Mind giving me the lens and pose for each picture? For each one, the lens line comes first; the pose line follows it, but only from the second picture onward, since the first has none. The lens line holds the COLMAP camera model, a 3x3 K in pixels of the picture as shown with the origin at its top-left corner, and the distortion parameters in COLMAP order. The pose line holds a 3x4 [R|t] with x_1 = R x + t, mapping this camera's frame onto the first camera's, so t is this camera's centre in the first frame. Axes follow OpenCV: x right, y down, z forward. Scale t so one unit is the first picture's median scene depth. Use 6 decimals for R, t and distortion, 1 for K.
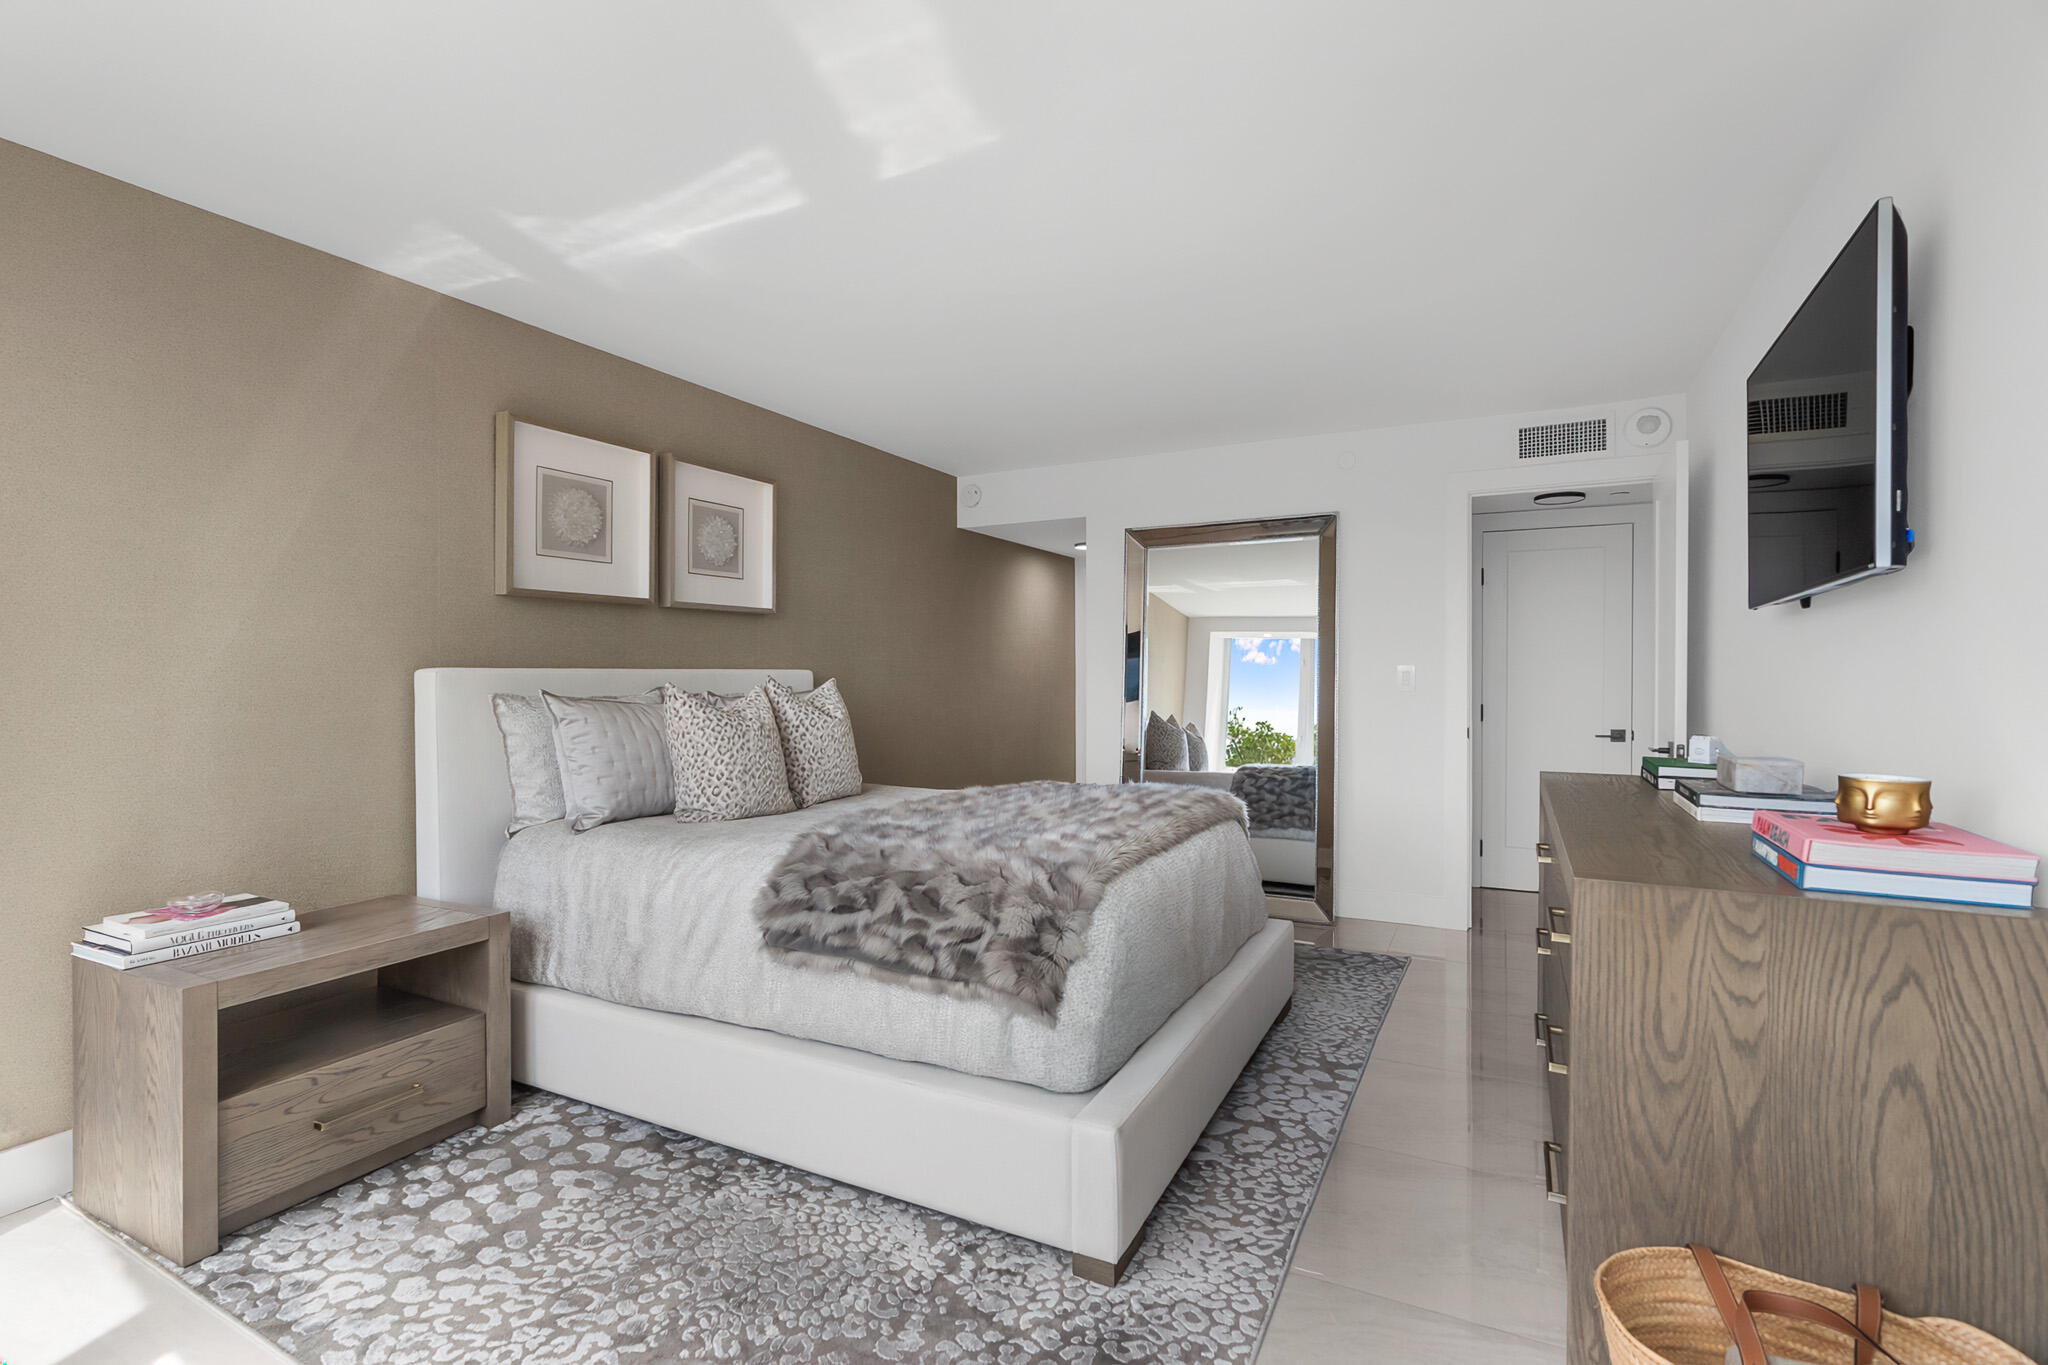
lens RADIAL K [[930.9, 0, 1032.3], [0, 930.9, 678.7], [0, 0, 1]] dist [-0.018333, 0.000533]
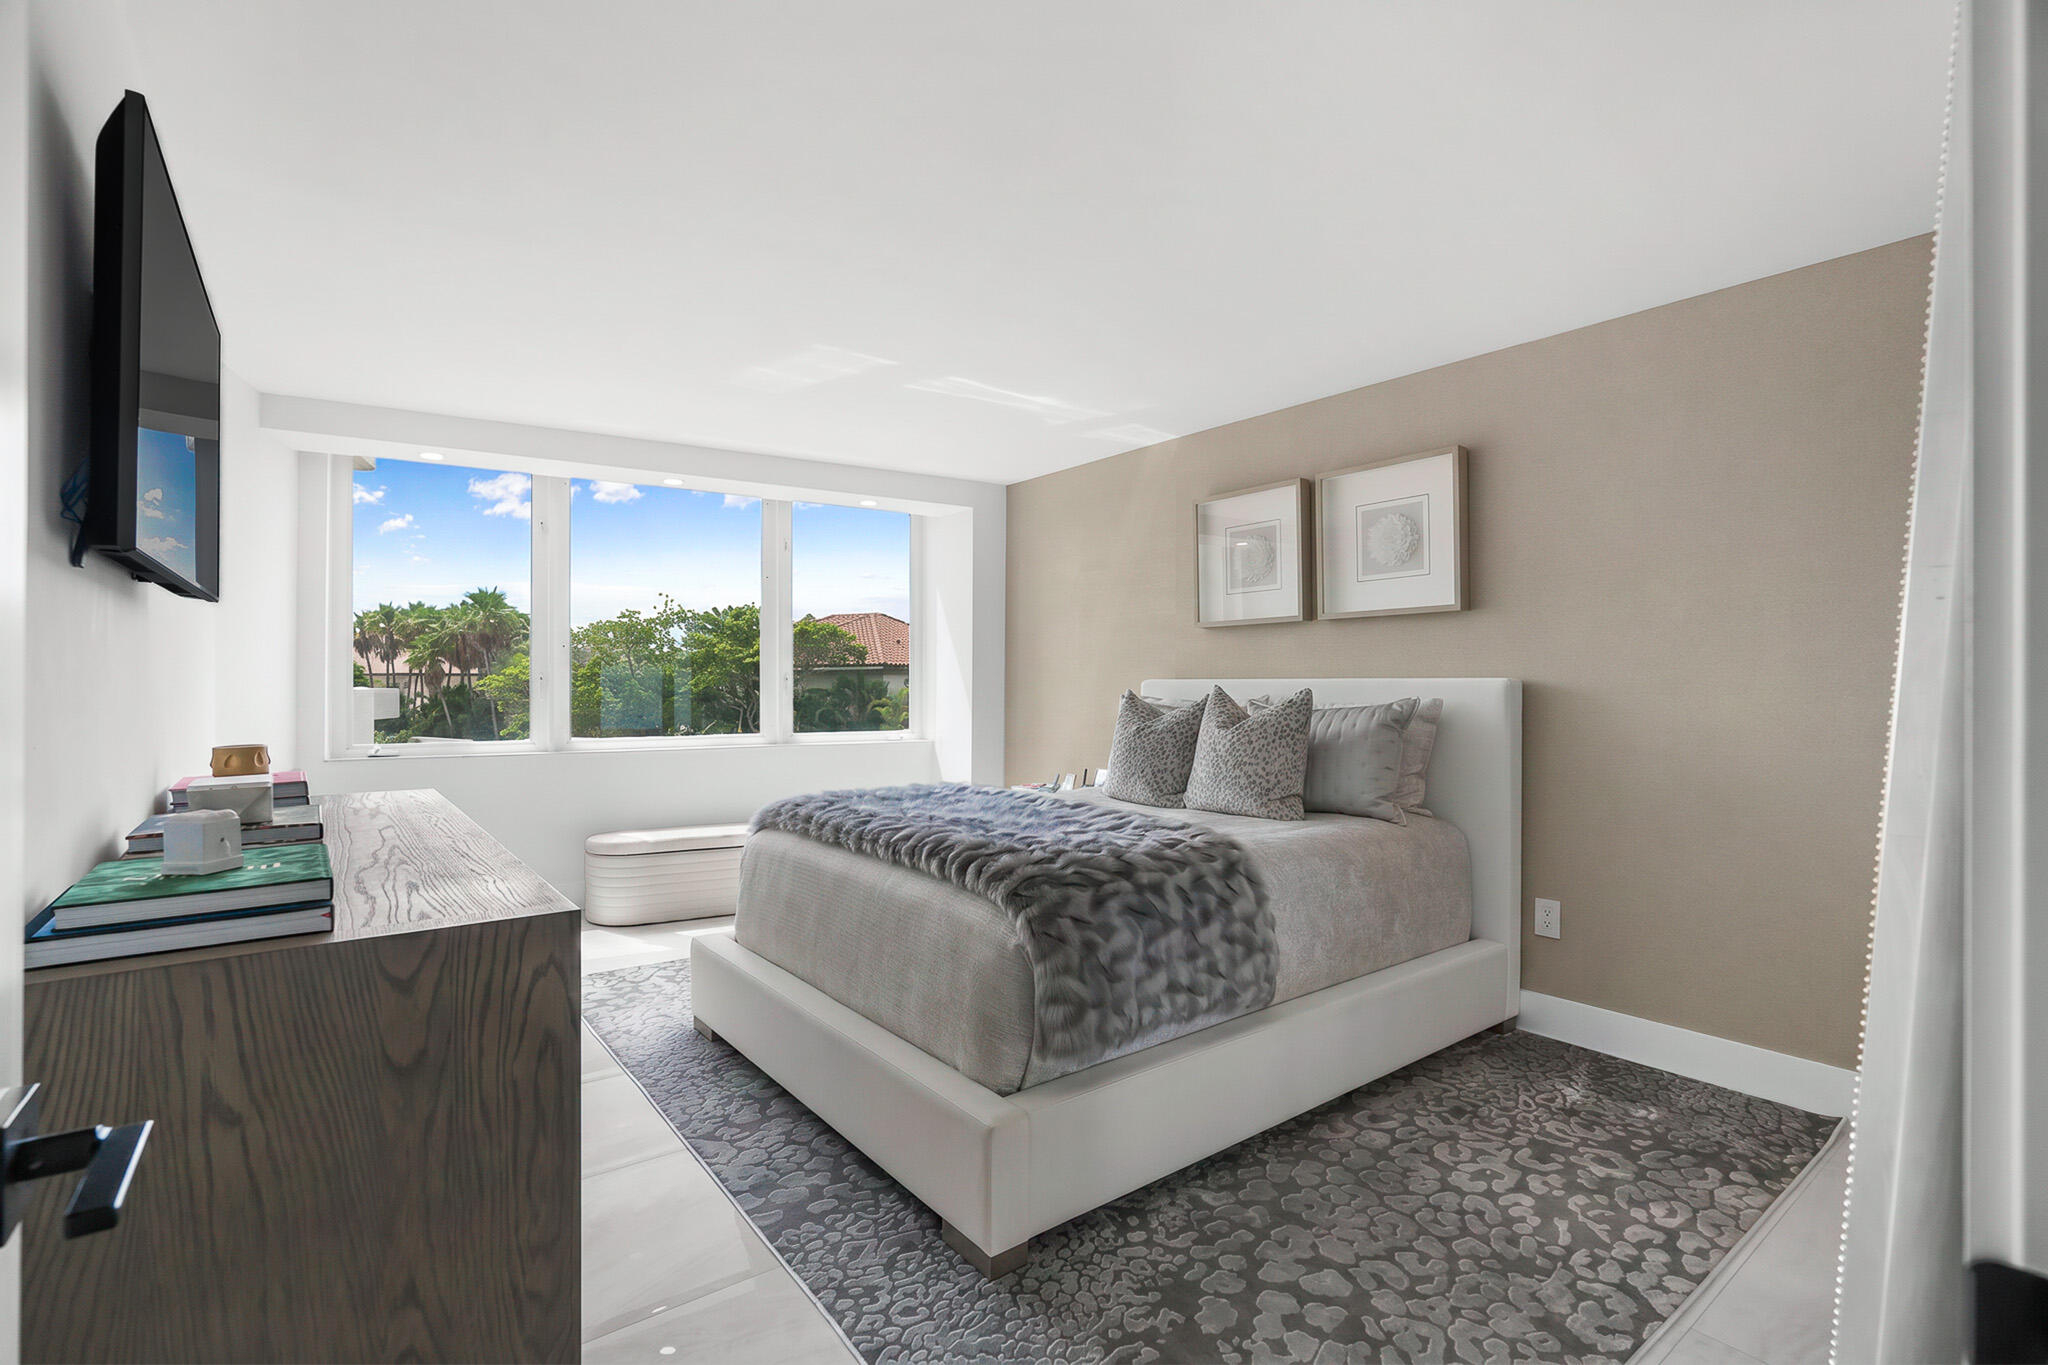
lens RADIAL K [[957.2, 0, 997.7], [0, 957.2, 680.4], [0, 0, 1]] dist [-0.012300, 0.000210]
pose [[-0.444661, 0.002214, -0.895696, 1.006449], [-0.003772, 0.999983, 0.004344, -0.020451], [0.895691, 0.005310, -0.444645, 1.591690]]
